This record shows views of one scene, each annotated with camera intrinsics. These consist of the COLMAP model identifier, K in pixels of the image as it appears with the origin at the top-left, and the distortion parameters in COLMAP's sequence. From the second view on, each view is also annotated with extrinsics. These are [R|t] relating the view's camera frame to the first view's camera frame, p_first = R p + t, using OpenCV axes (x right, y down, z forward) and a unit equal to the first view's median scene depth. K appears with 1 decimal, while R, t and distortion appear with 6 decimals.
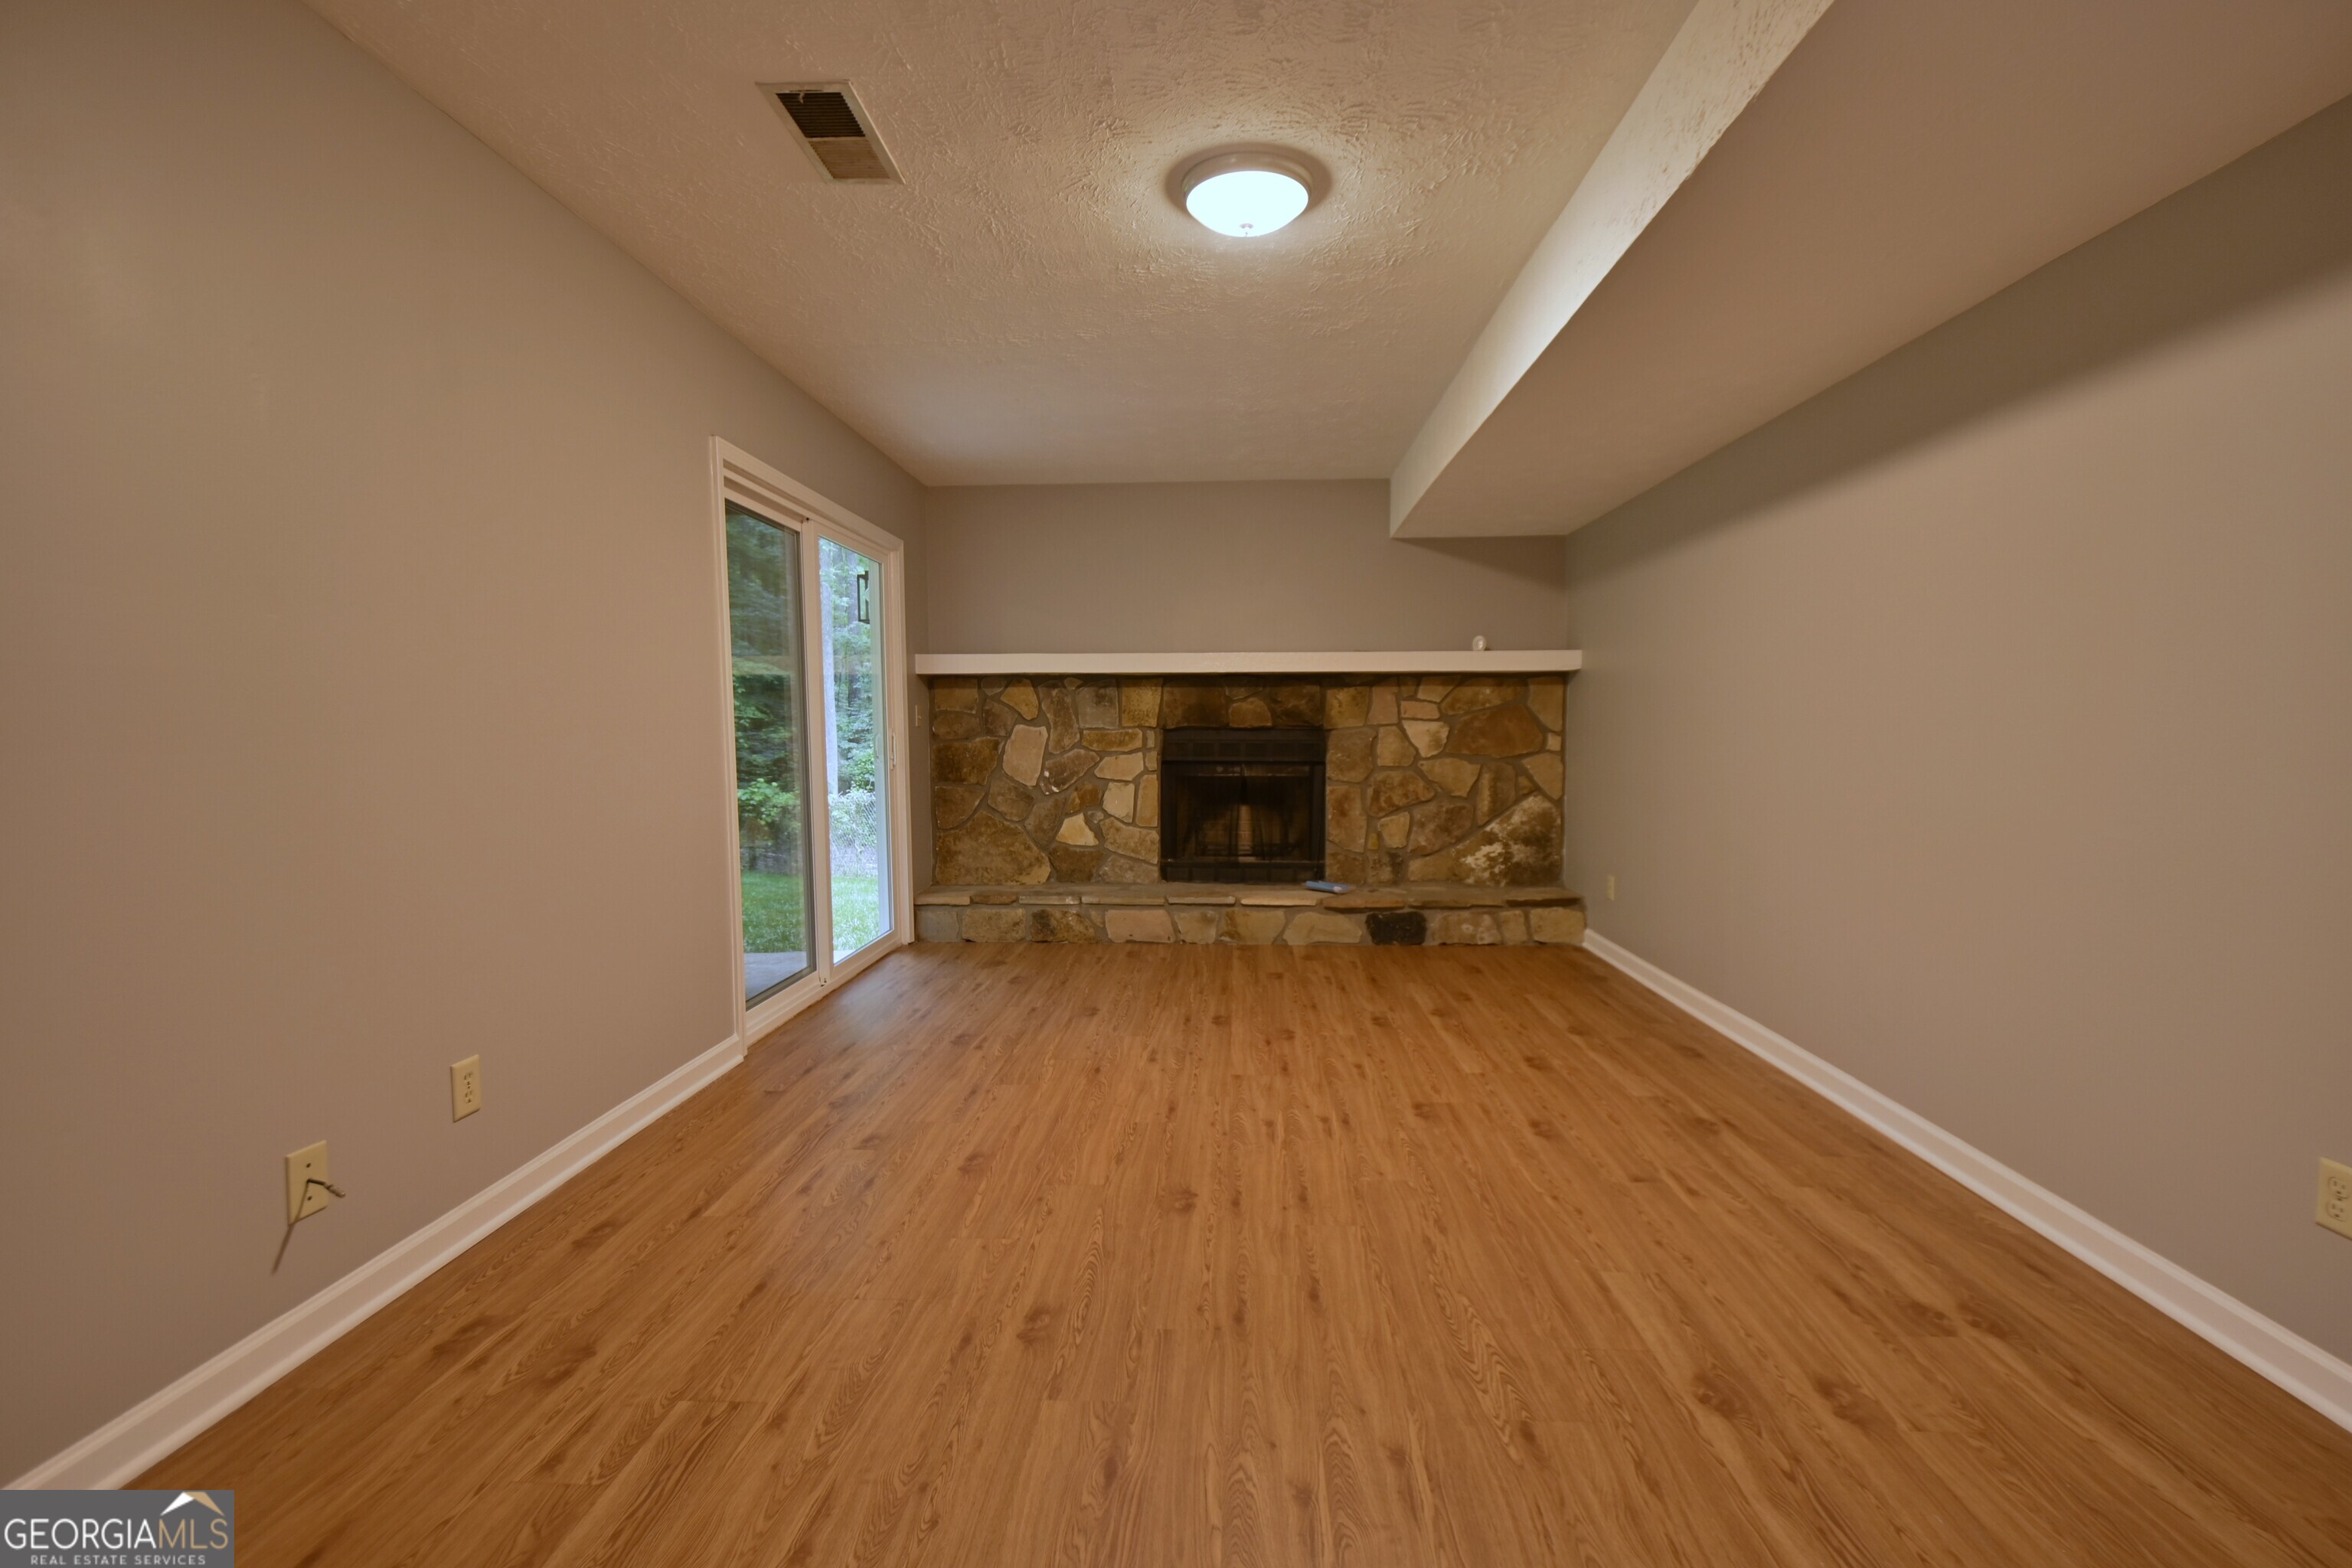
lens RADIAL K [[1029.8, 0, 1187.3], [0, 1029.8, 803.4], [0, 0, 1]] dist [0.009395, -0.007750]
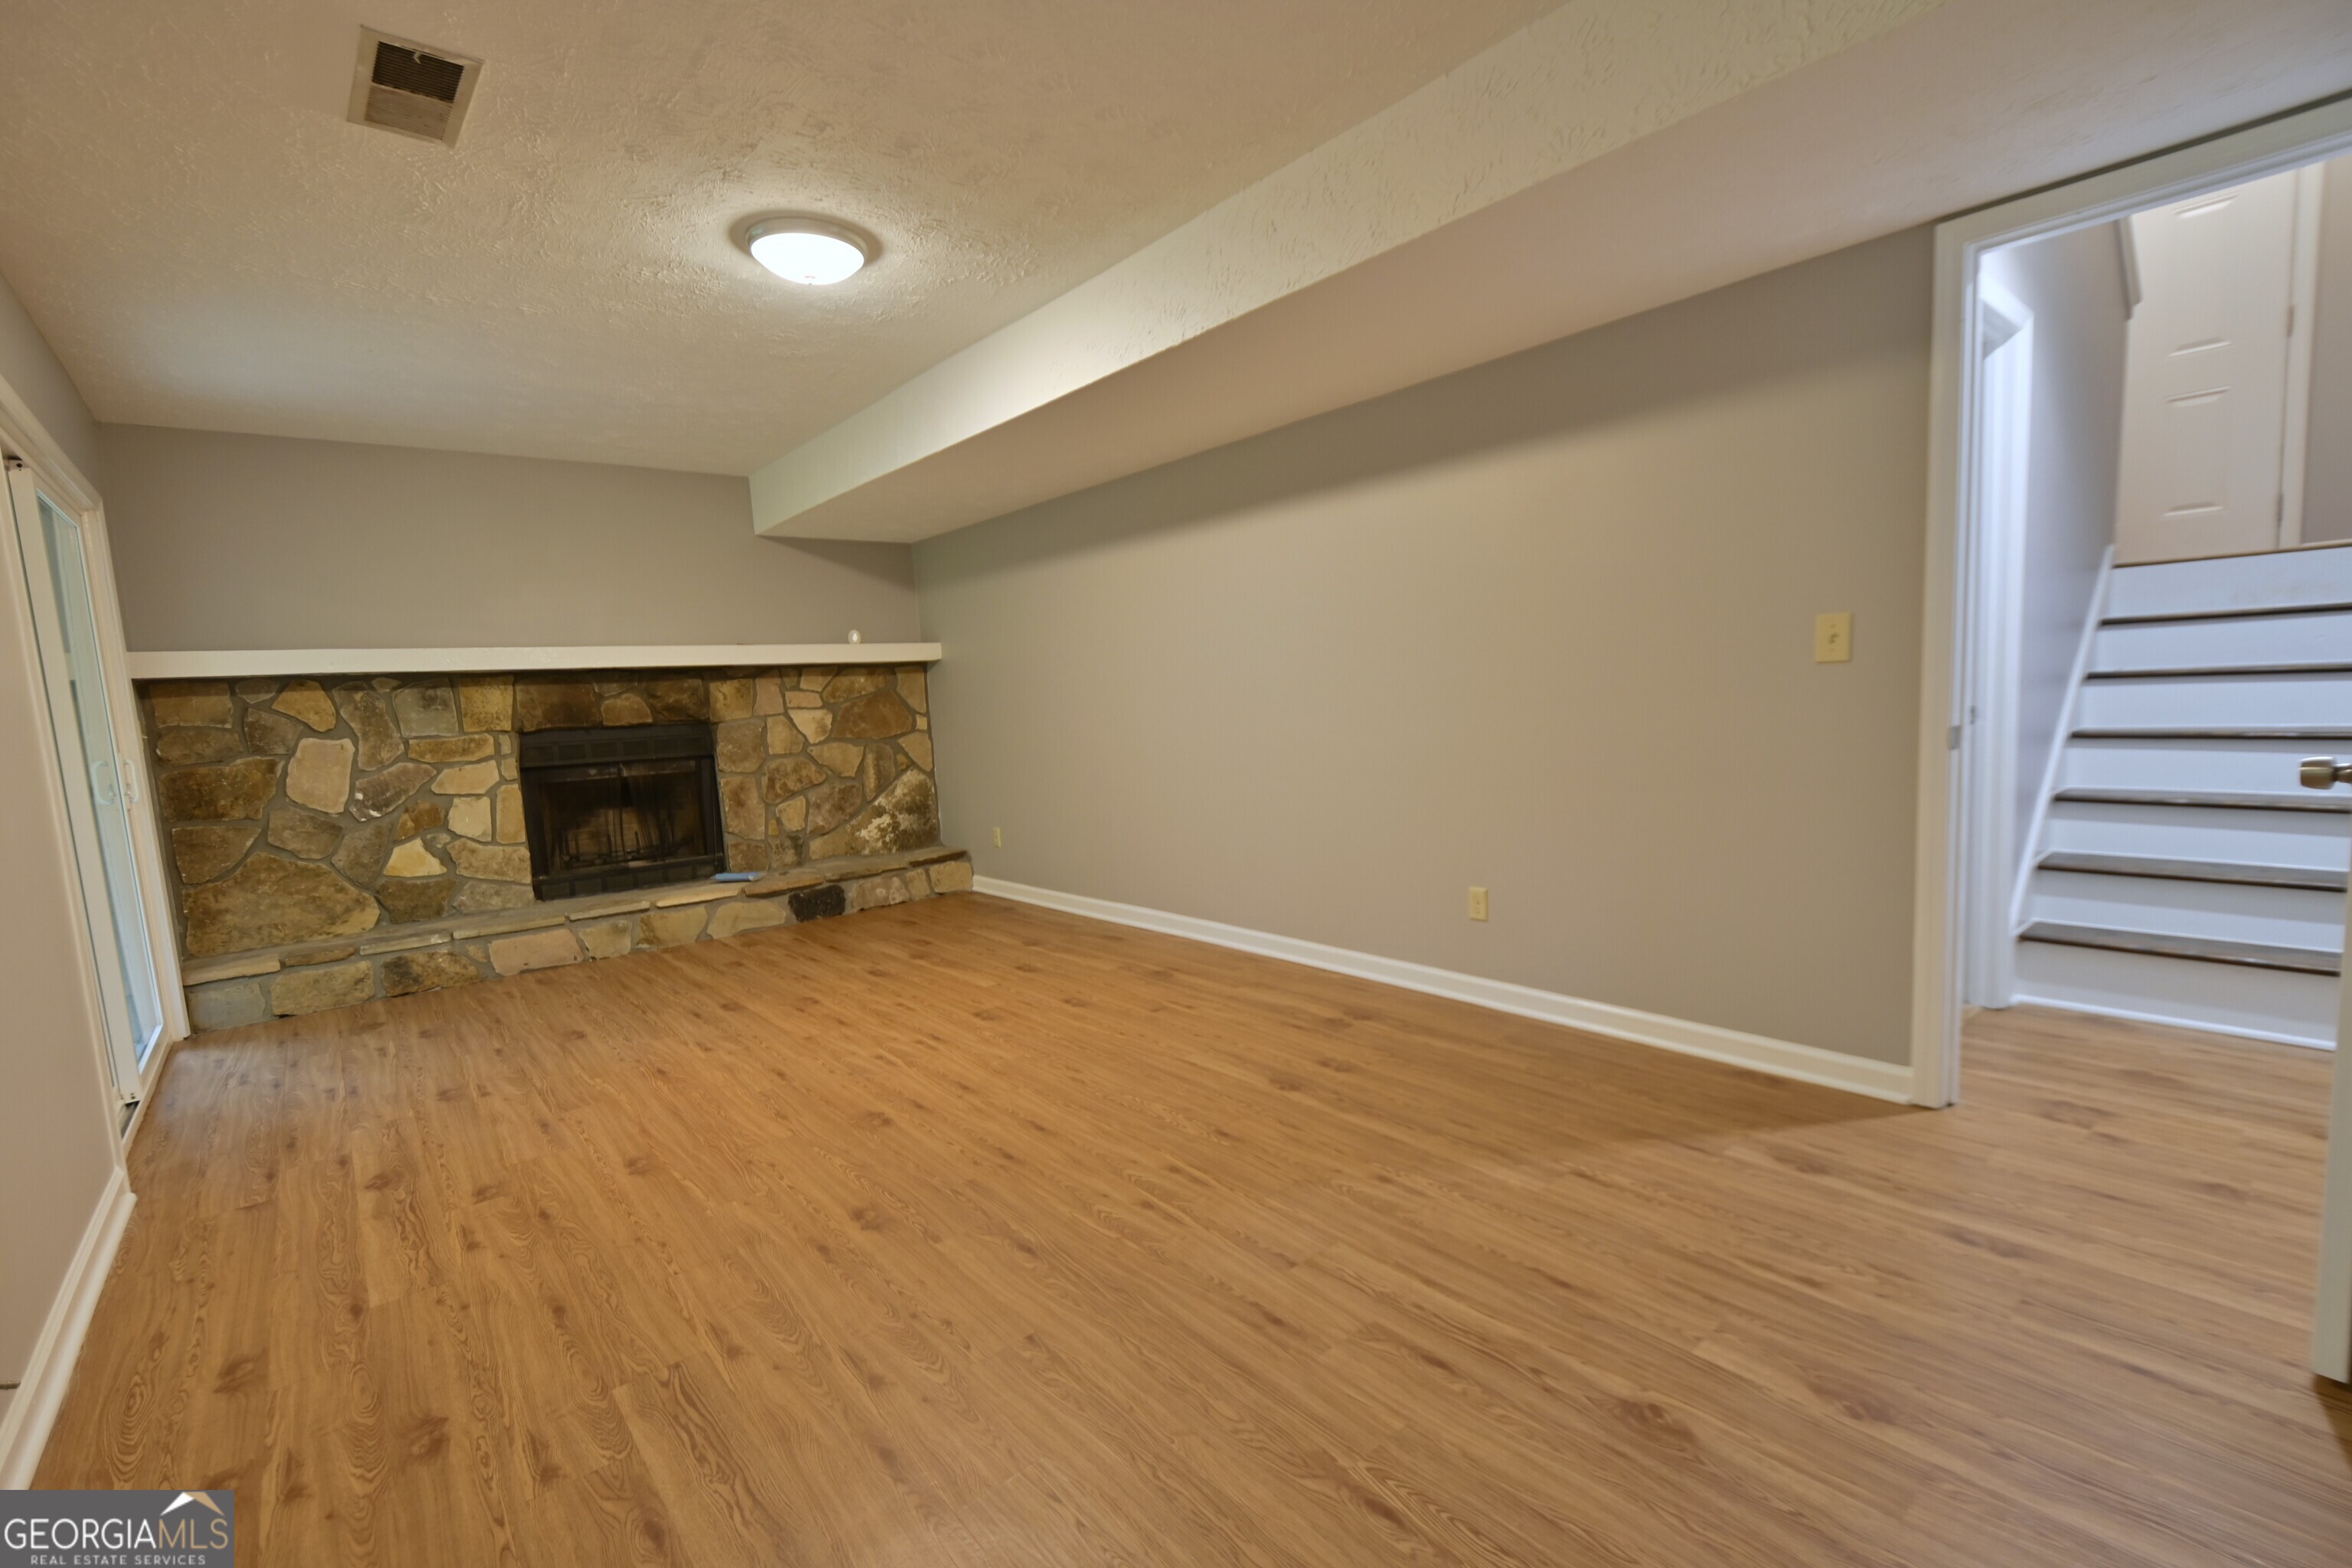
lens RADIAL K [[1029.8, 0, 1188.9], [0, 1029.8, 802.4], [0, 0, 1]] dist [0.009395, -0.007750]
pose [[0.727498, -0.108997, 0.677396, -0.361358], [0.101688, 0.993526, 0.050654, 0.002849], [-0.678532, 0.032033, 0.733872, -0.081357]]
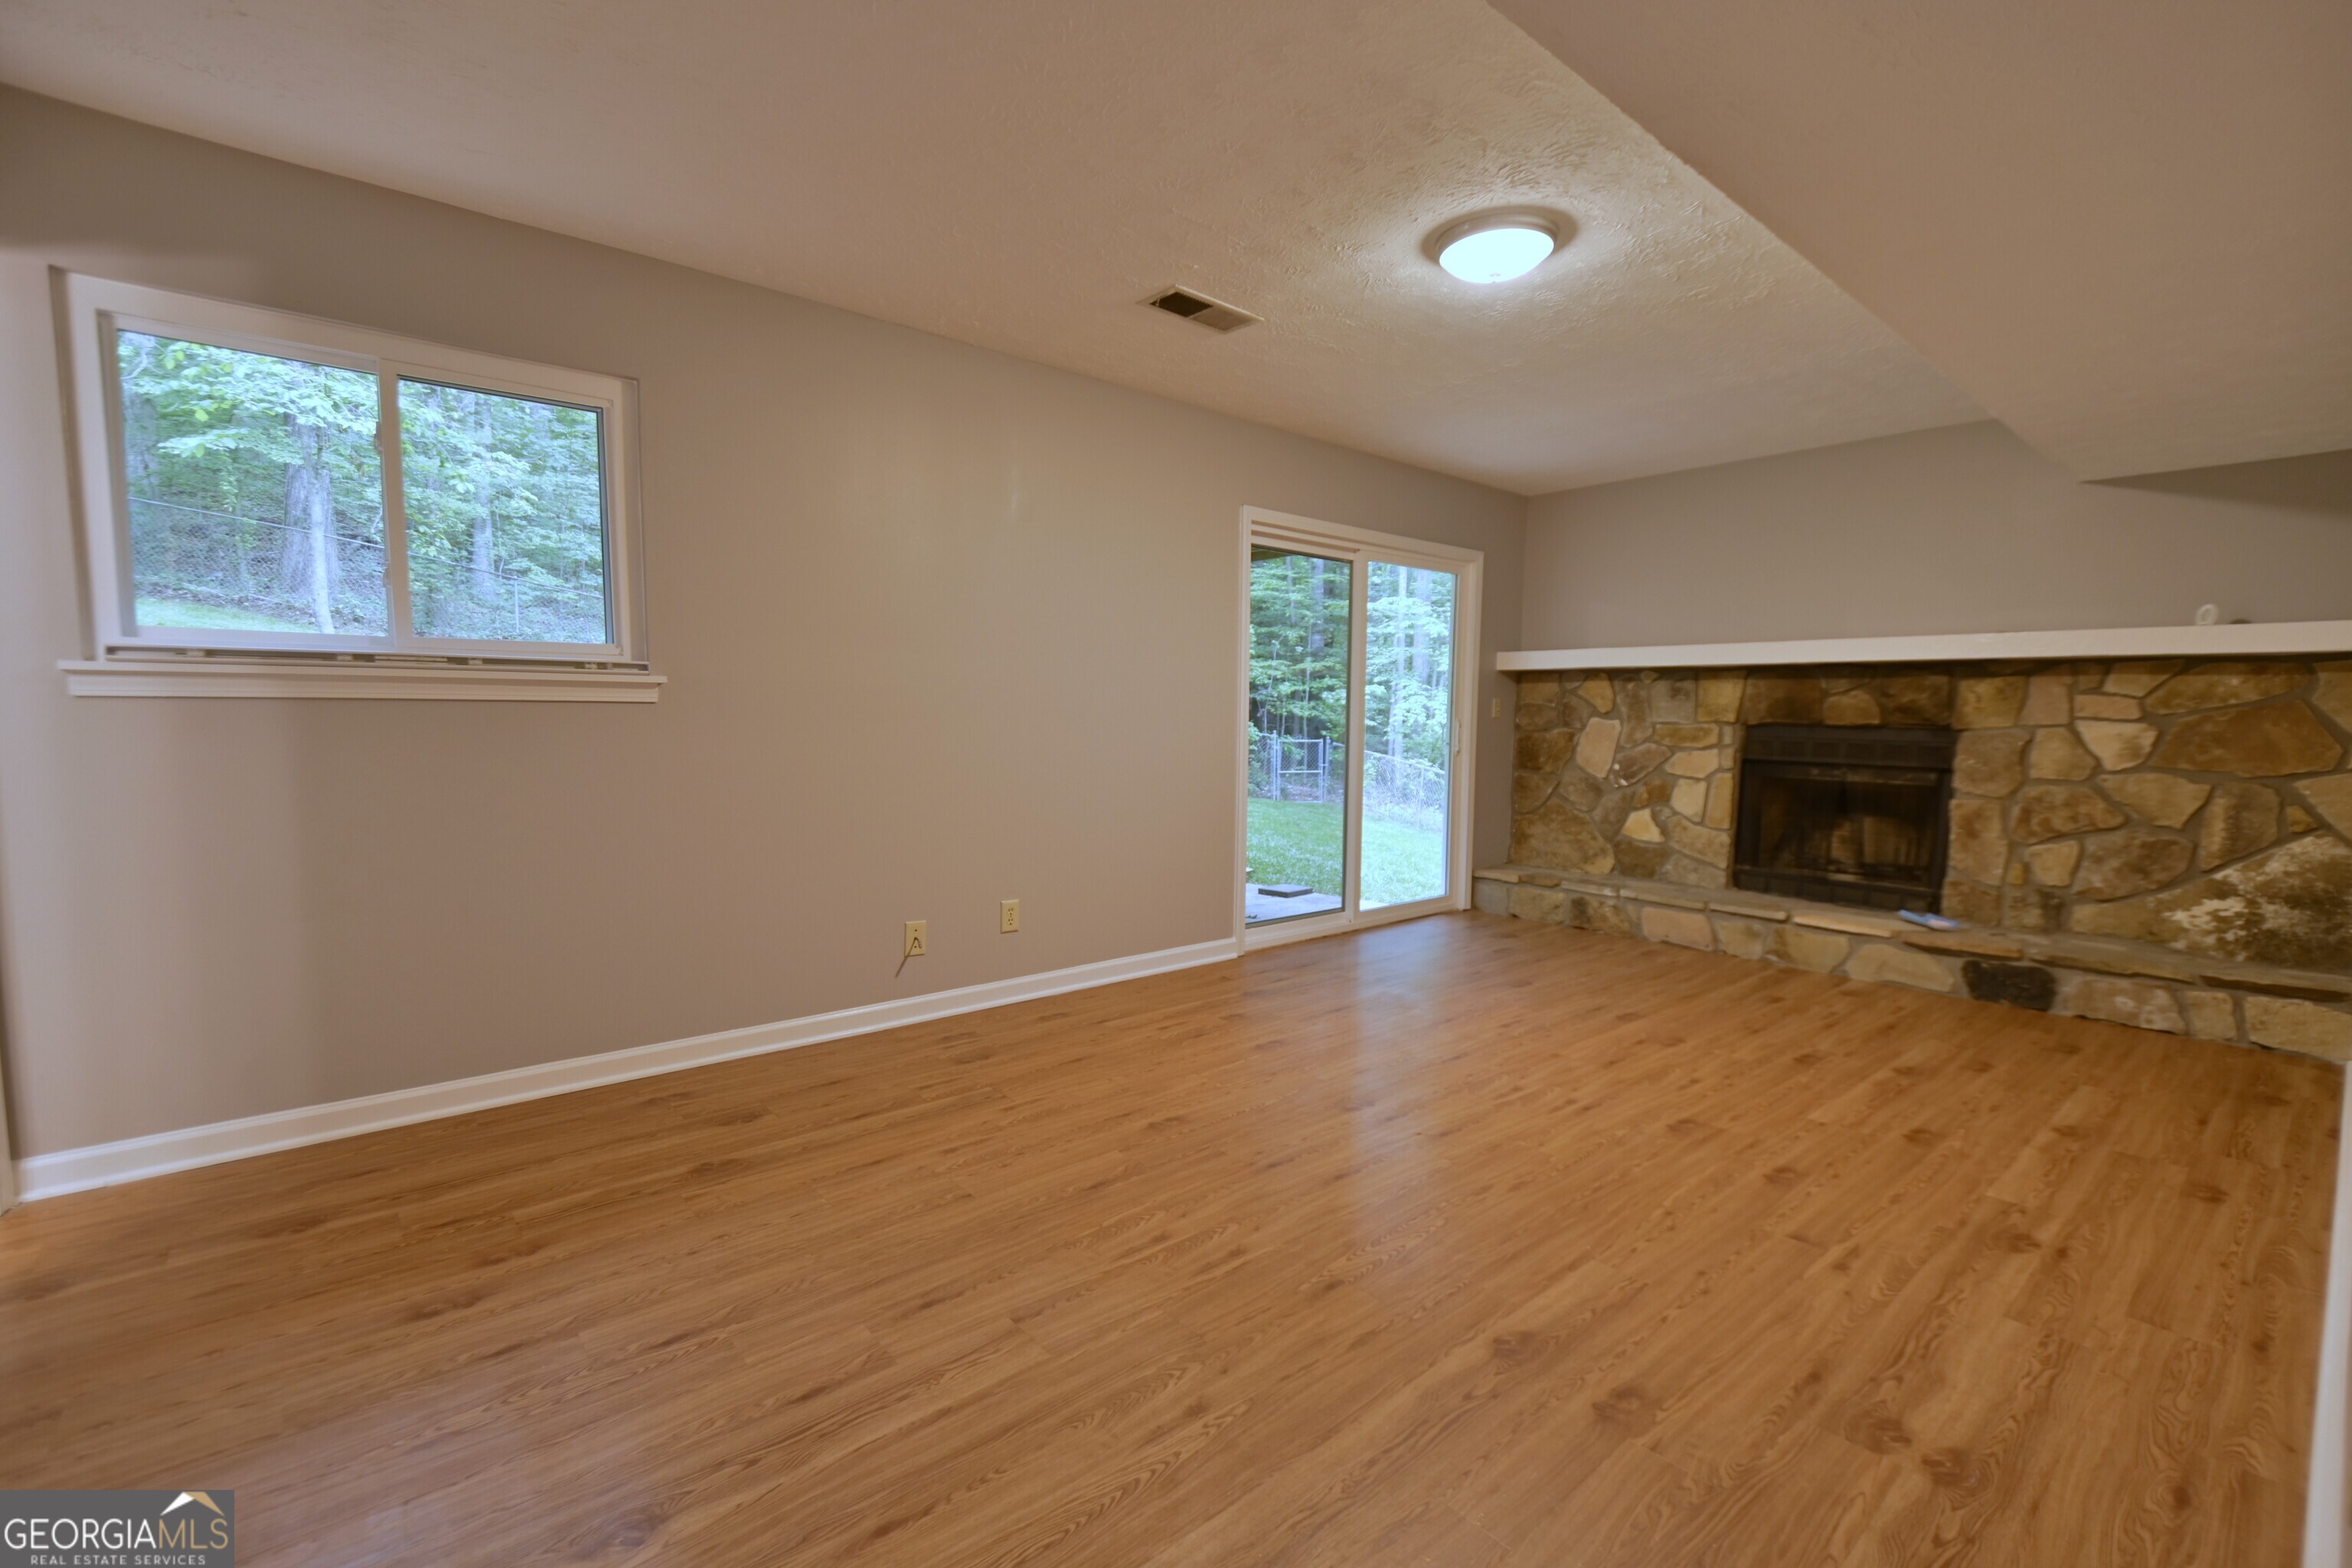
lens RADIAL K [[1029.8, 0, 1183.7], [0, 1029.8, 799.5], [0, 0, 1]] dist [0.009395, -0.007750]
pose [[0.687971, 0.074482, -0.721906, 0.514251], [-0.070296, 0.996881, 0.035861, -0.005323], [0.722326, 0.026075, 0.691061, -0.006119]]
